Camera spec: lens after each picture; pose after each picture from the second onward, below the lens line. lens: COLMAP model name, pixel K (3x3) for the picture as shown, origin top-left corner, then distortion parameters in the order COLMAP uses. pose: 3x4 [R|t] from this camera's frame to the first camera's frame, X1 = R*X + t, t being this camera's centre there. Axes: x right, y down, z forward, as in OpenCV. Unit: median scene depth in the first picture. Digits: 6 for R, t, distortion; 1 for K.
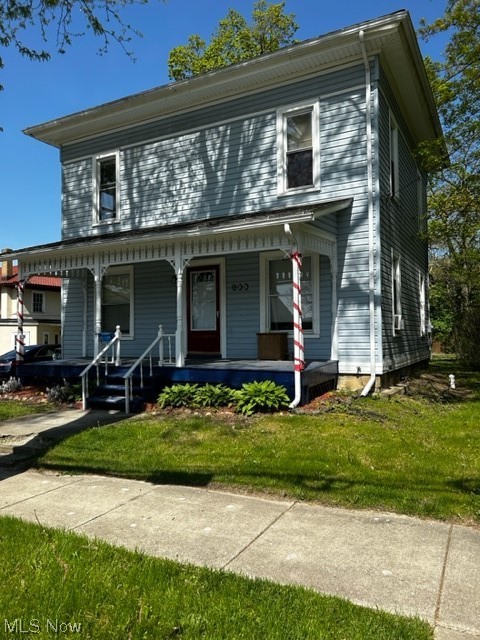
lens RADIAL K [[484.6, 0, 239.6], [0, 484.6, 320.6], [0, 0, 1]] dist [0.050944, -0.008764]
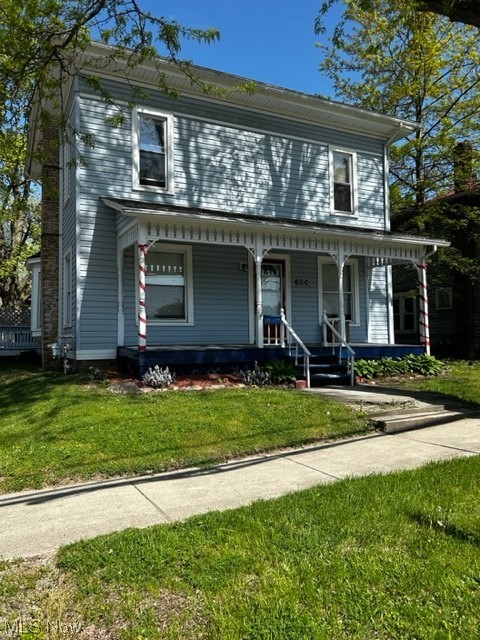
lens RADIAL K [[484.6, 0, 237.5], [0, 484.6, 319.4], [0, 0, 1]] dist [0.050944, -0.008764]
pose [[0.586076, 0.039507, 0.809292, -0.989537], [-0.025208, 0.999216, -0.030523, 0.058048], [-0.809864, -0.002512, 0.586613, 0.416759]]
